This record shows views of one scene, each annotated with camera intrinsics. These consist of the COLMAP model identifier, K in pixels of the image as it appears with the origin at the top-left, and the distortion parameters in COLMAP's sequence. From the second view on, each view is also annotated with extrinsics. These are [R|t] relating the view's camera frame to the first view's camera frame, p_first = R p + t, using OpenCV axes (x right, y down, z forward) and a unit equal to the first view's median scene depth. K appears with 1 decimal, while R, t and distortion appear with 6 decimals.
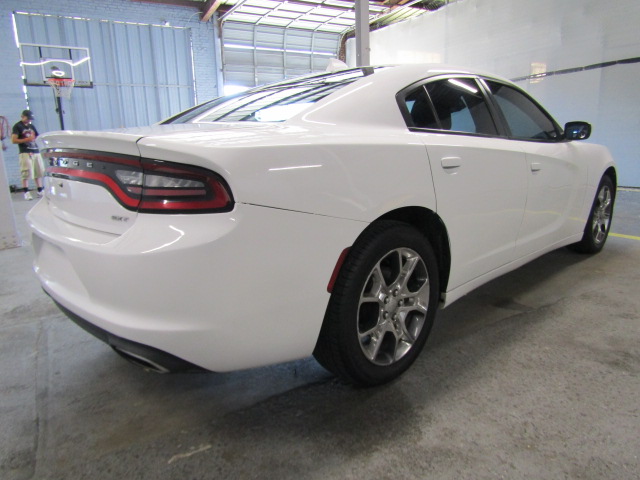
lens RADIAL K [[449.4, 0, 320.9], [0, 449.4, 239.5], [0, 0, 1]] dist [-0.011983, 0.002557]
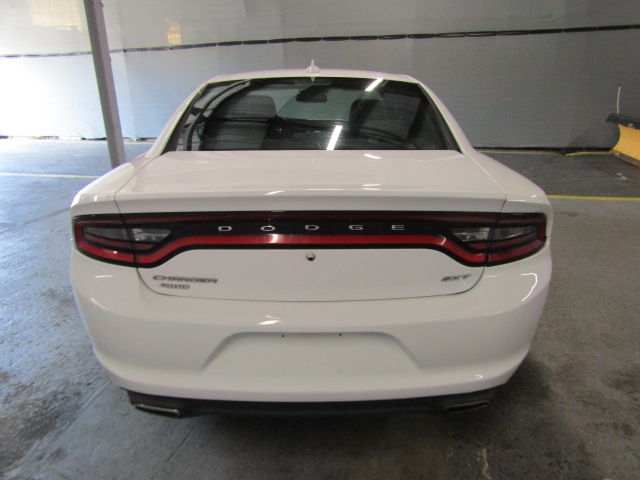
lens RADIAL K [[449.4, 0, 317.2], [0, 449.4, 239.8], [0, 0, 1]] dist [-0.011983, 0.002557]
pose [[0.695388, -0.218579, 0.684586, -1.127618], [0.147779, 0.975756, 0.161435, -0.282254], [-0.703275, -0.011092, 0.710831, 0.469406]]
